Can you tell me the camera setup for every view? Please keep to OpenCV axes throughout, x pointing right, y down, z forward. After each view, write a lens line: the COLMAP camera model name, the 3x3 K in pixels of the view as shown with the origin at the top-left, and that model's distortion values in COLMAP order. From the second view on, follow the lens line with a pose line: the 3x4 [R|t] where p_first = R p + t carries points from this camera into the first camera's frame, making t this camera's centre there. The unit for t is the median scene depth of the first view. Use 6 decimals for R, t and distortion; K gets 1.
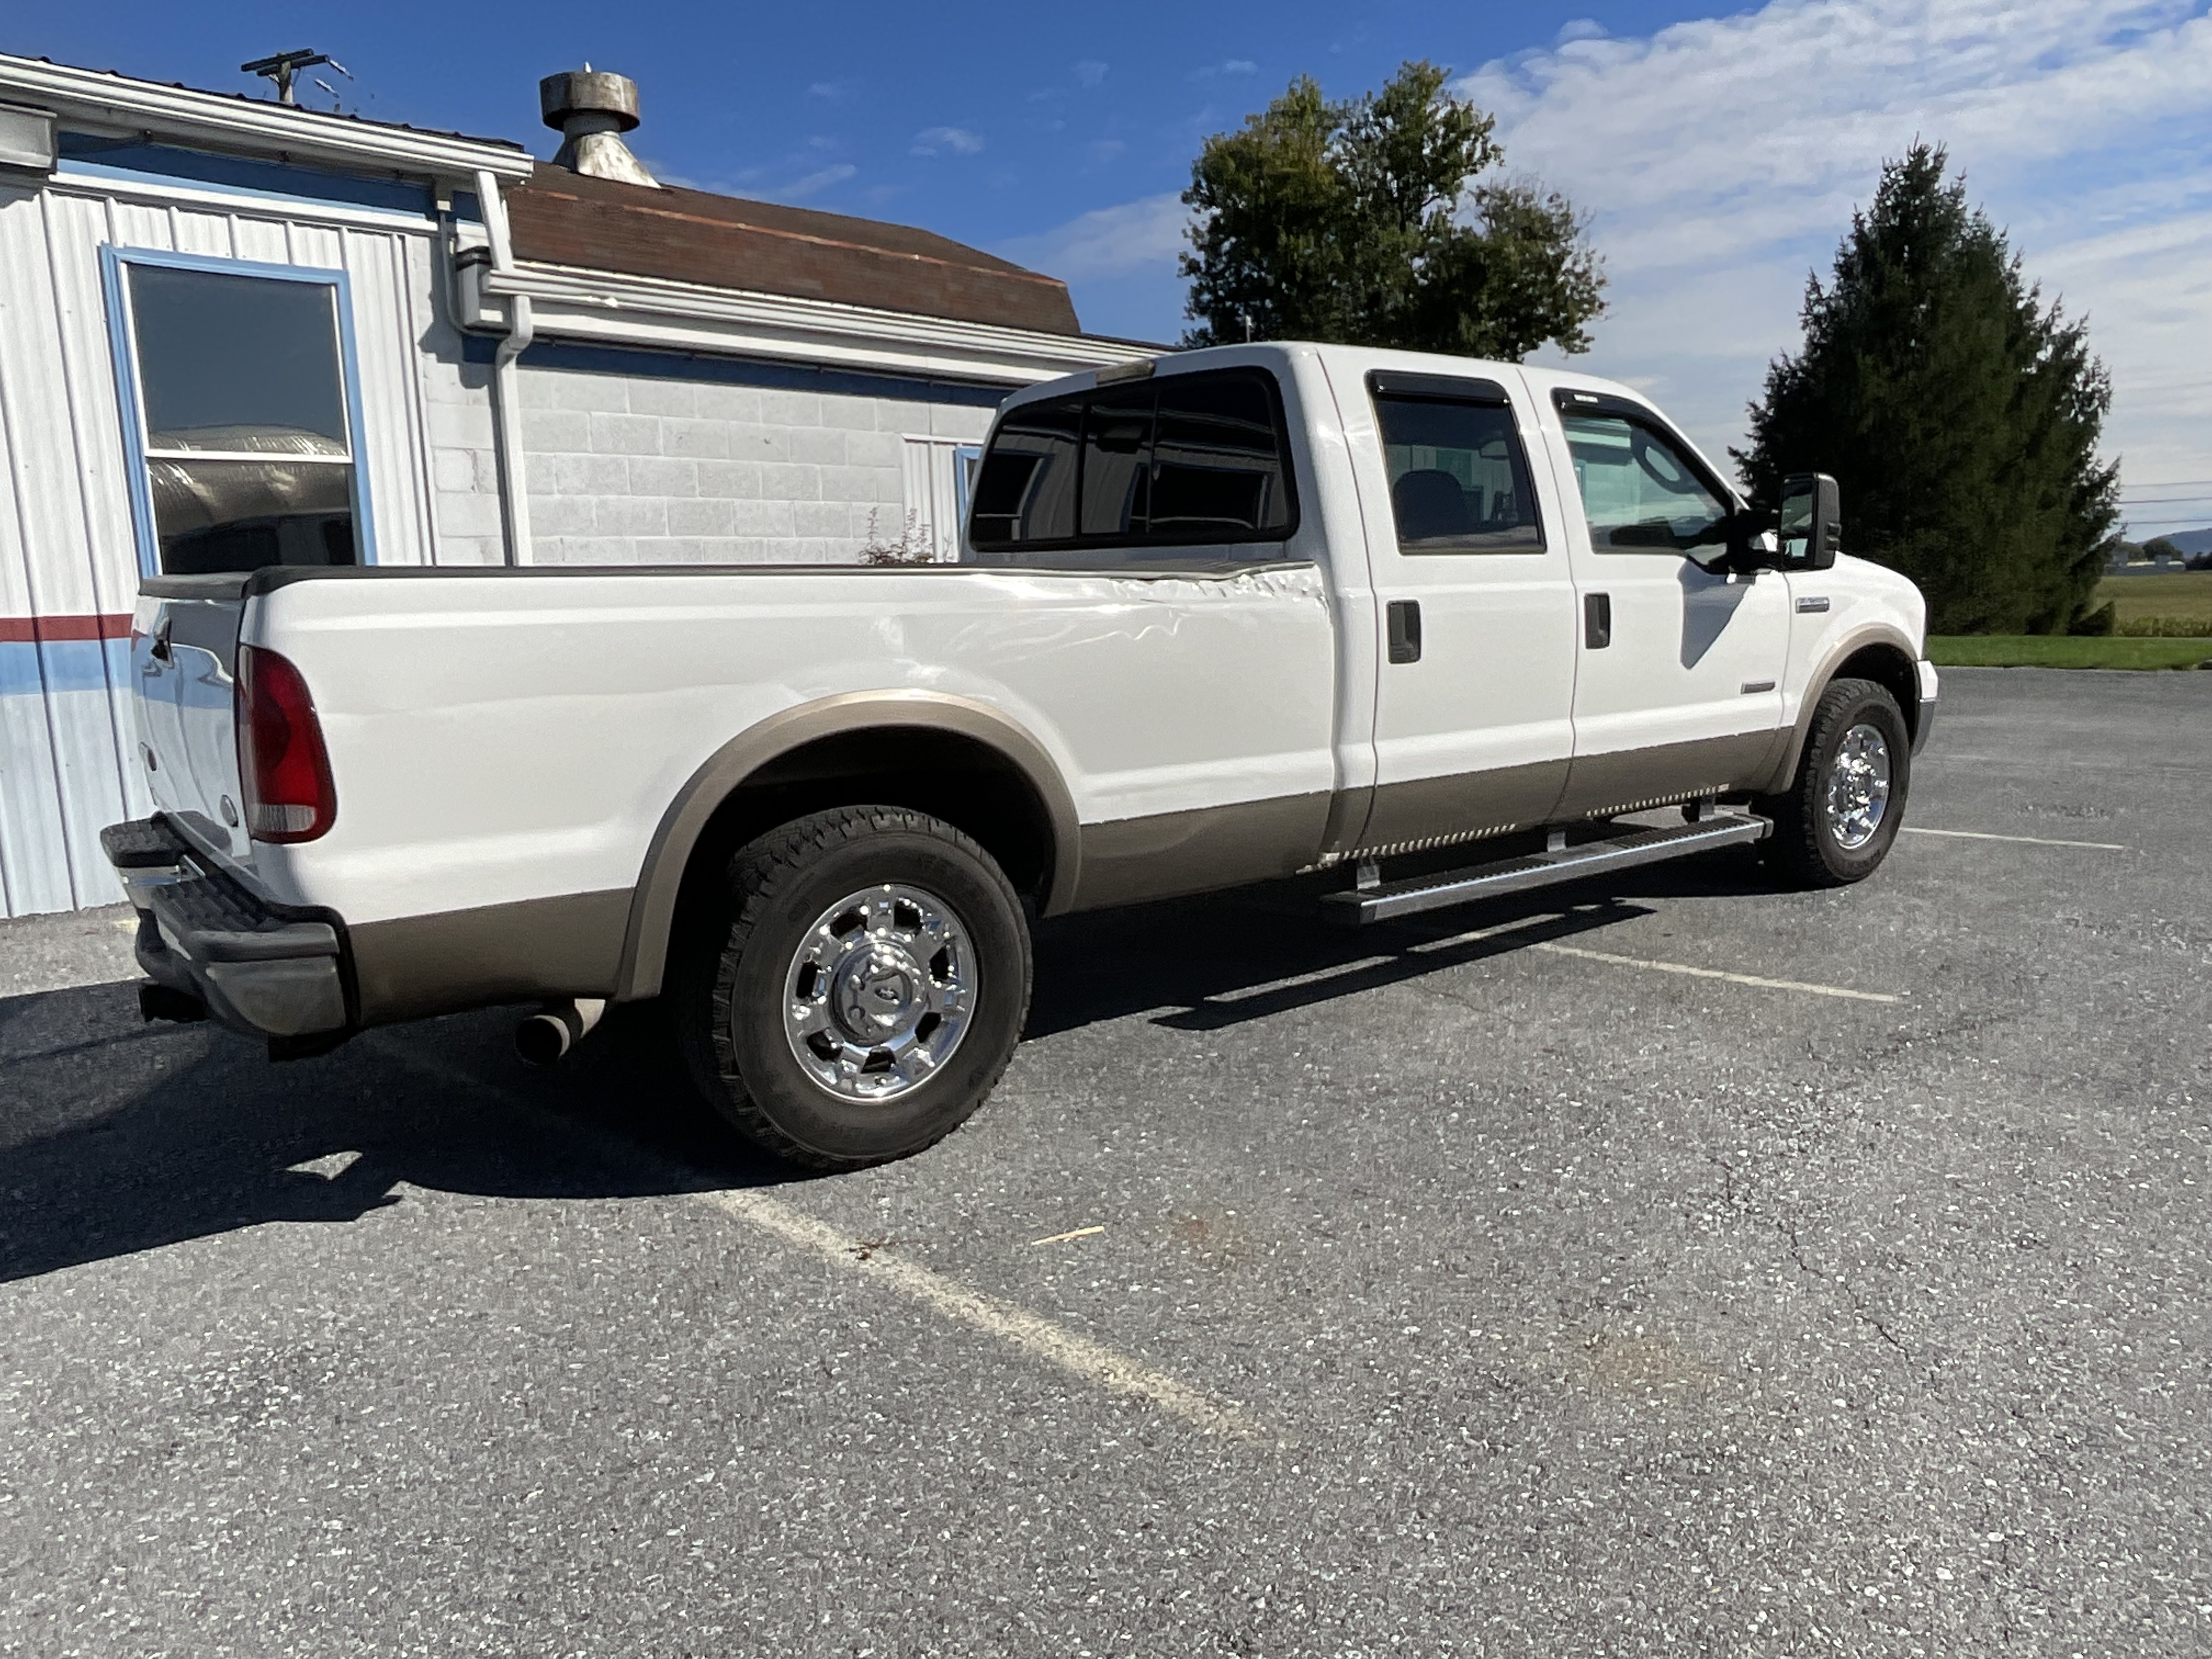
lens RADIAL K [[1570.9, 0, 1098.9], [0, 1570.9, 842.2], [0, 0, 1]] dist [-0.001470, -0.005163]
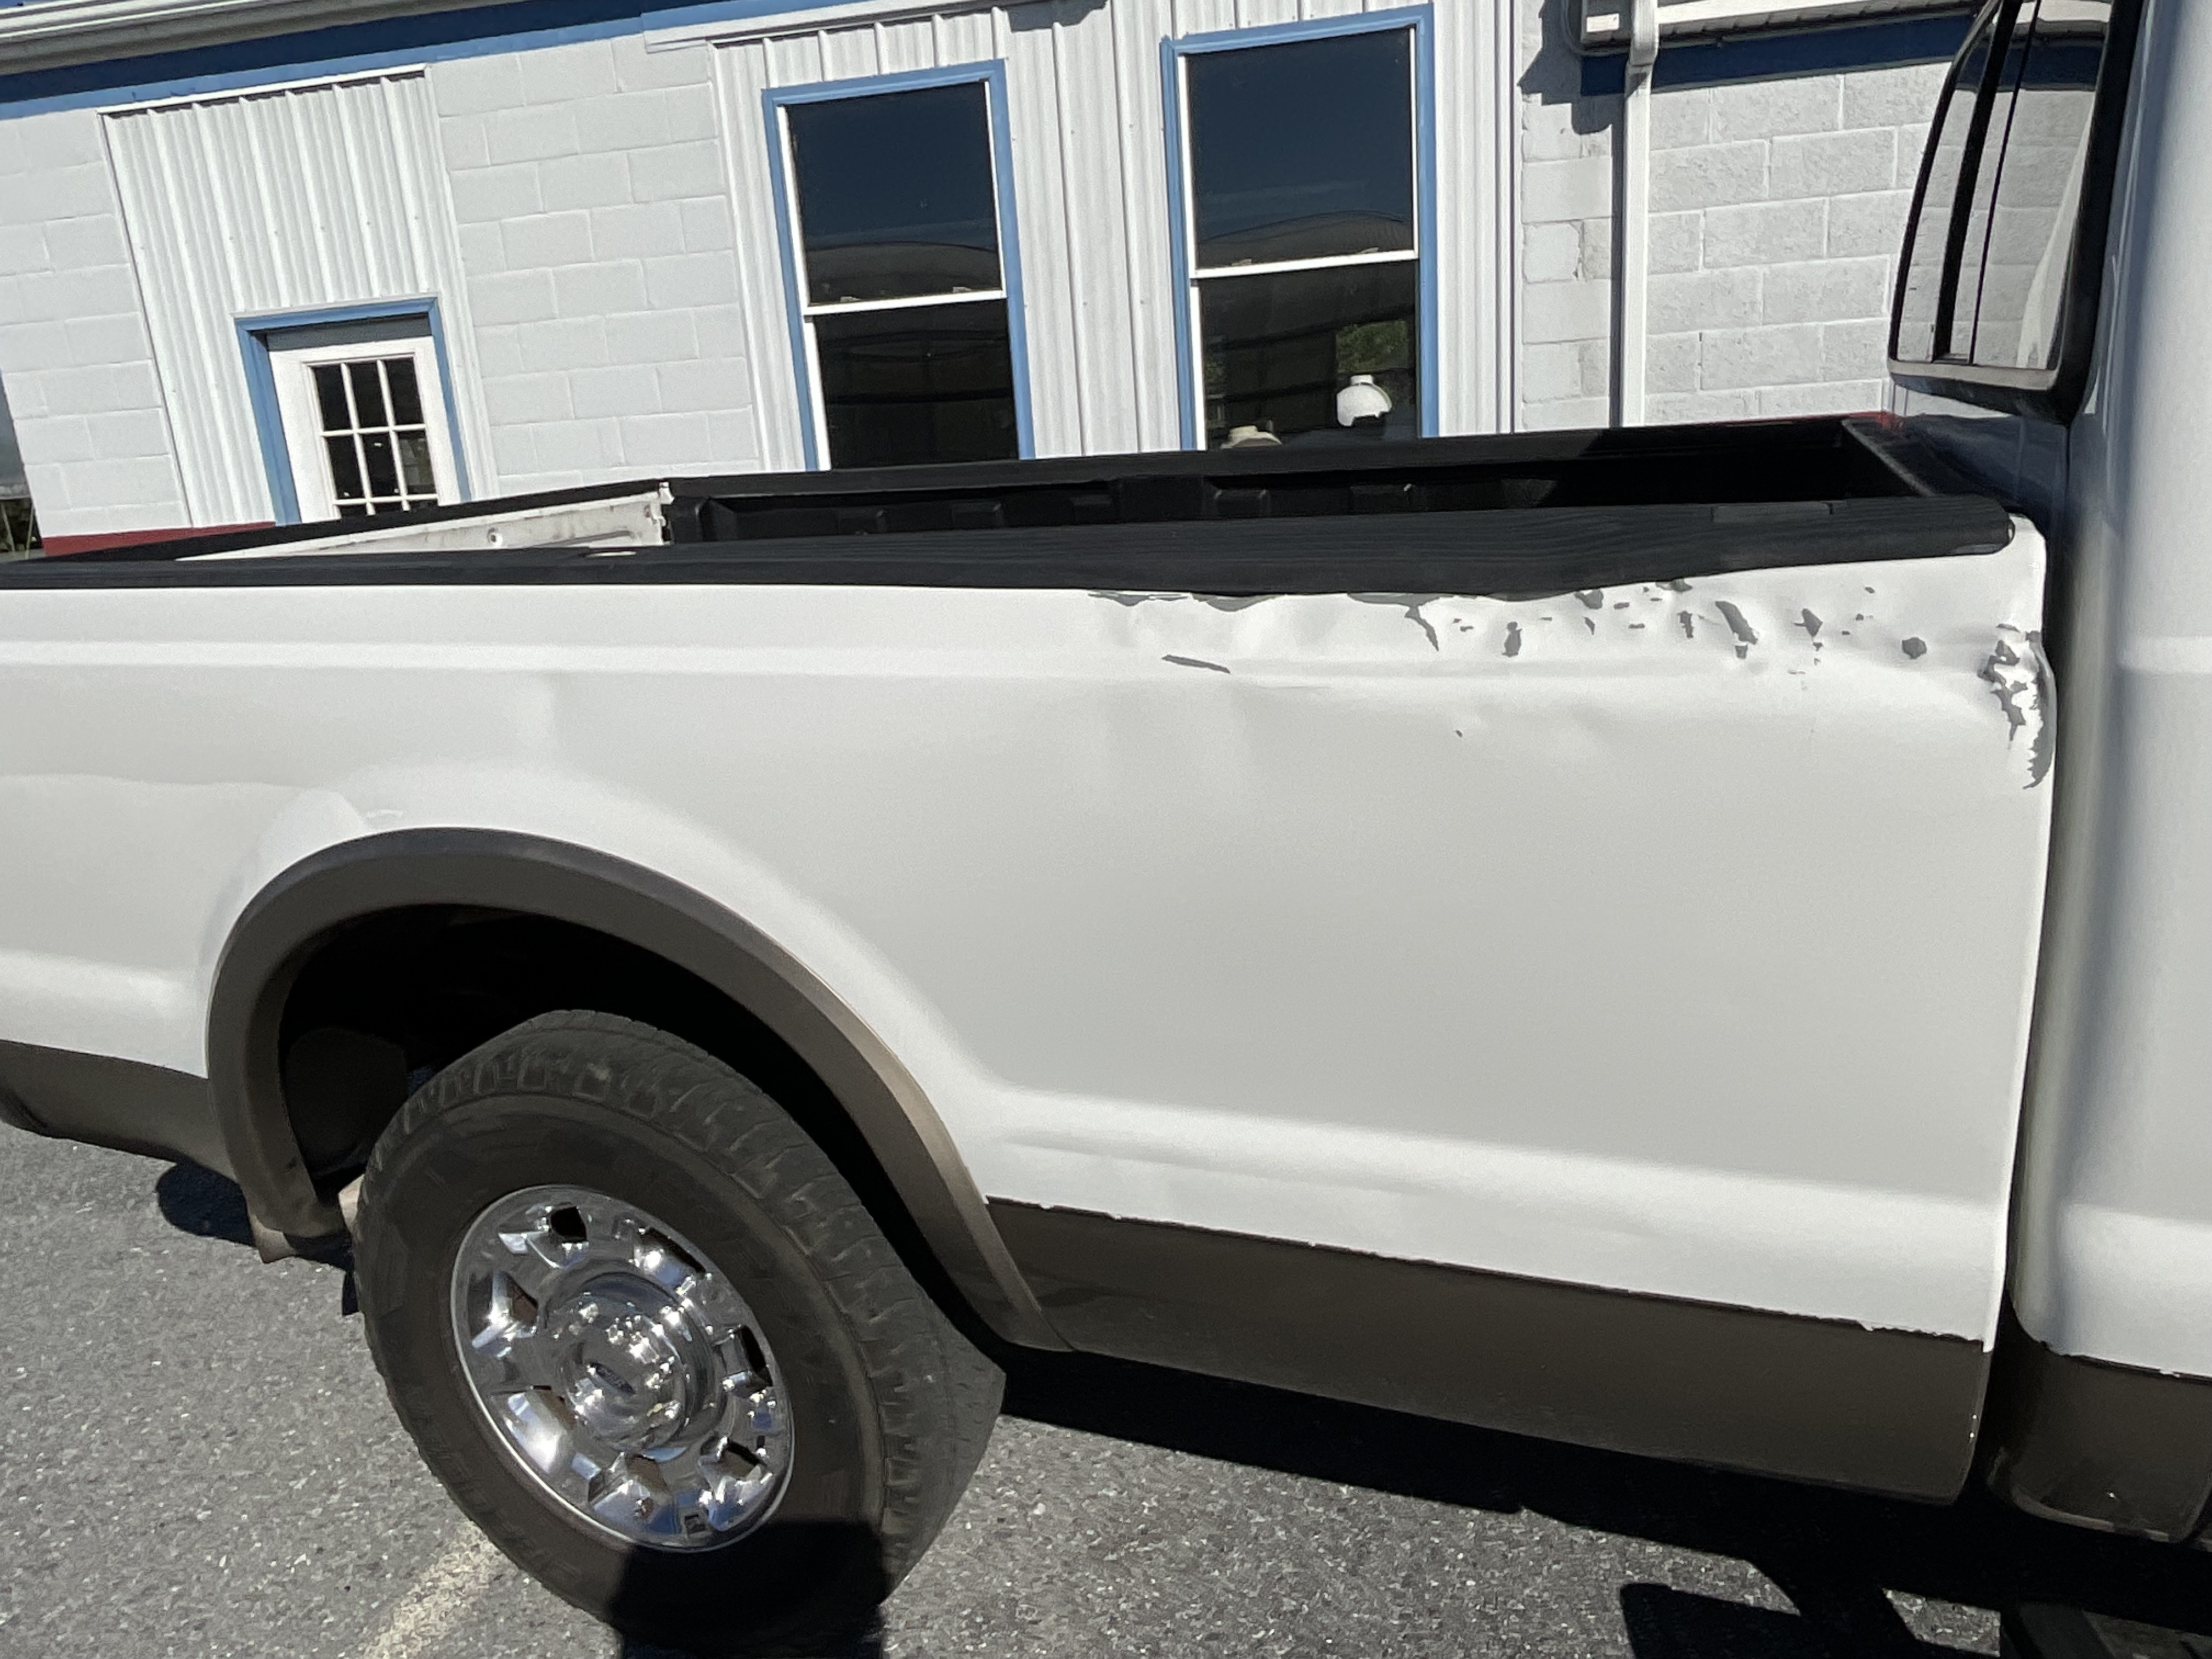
lens RADIAL K [[1570.9, 0, 1107.3], [0, 1570.9, 816.3], [0, 0, 1]] dist [-0.001470, -0.005163]
pose [[0.504142, 0.211324, -0.837367, 0.174077], [-0.089055, 0.977152, 0.192985, -0.100501], [0.859017, -0.022720, 0.511443, 0.432944]]
